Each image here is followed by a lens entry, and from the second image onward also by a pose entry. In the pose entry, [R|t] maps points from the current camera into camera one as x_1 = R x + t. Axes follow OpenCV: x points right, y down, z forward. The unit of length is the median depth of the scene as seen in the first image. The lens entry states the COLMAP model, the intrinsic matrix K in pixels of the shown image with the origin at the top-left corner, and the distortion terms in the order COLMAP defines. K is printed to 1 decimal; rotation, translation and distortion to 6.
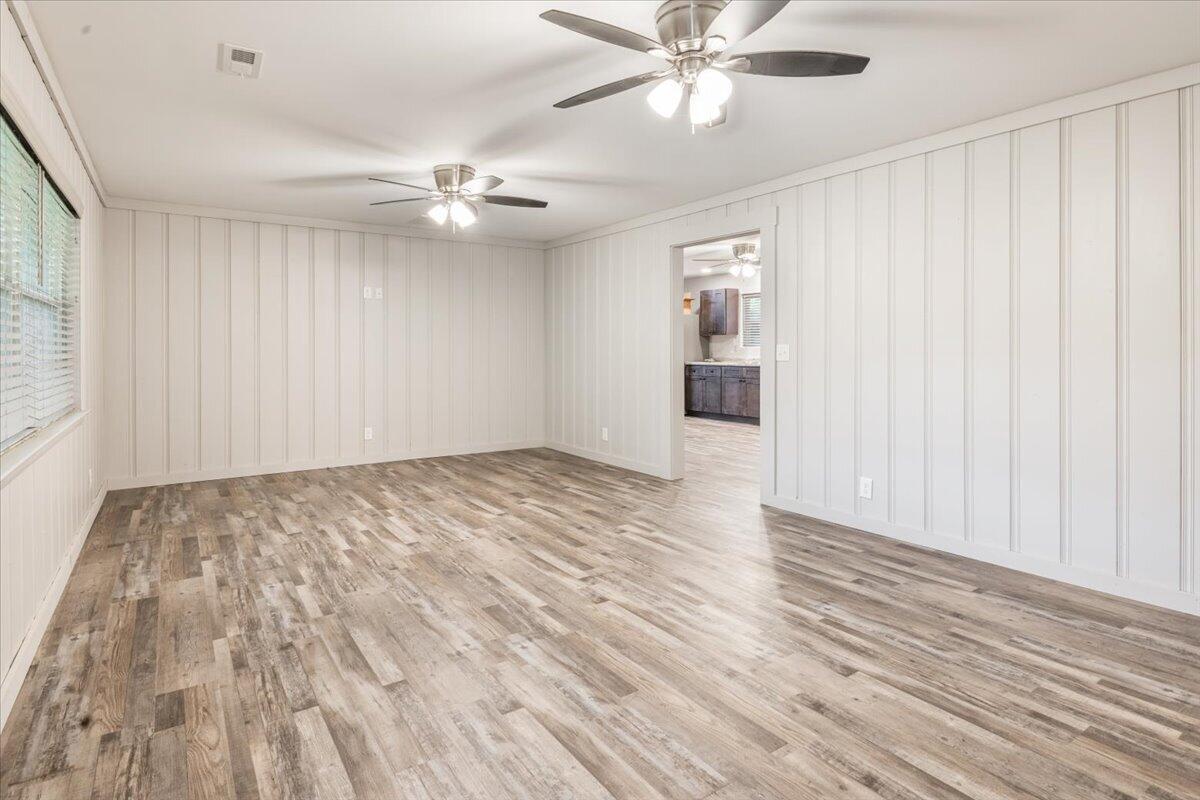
lens RADIAL K [[661.5, 0, 589.7], [0, 661.5, 349.8], [0, 0, 1]] dist [-0.006000, -0.001489]
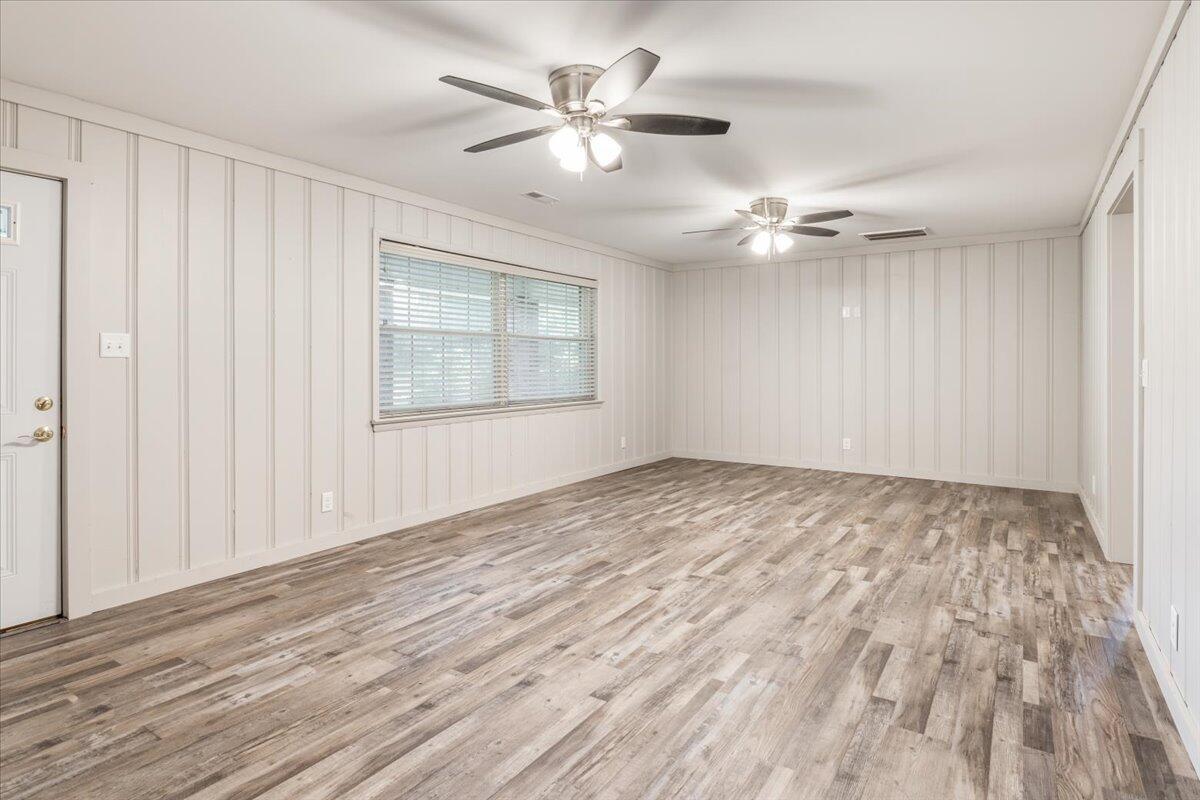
lens RADIAL K [[610.6, 0, 579.2], [0, 610.6, 380.1], [0, 0, 1]] dist [-0.011760, -0.000475]
pose [[0.360953, 0.028165, -0.932159, 1.064243], [-0.000727, 0.999552, 0.029920, -0.017928], [0.932584, -0.010122, 0.360812, 0.553392]]
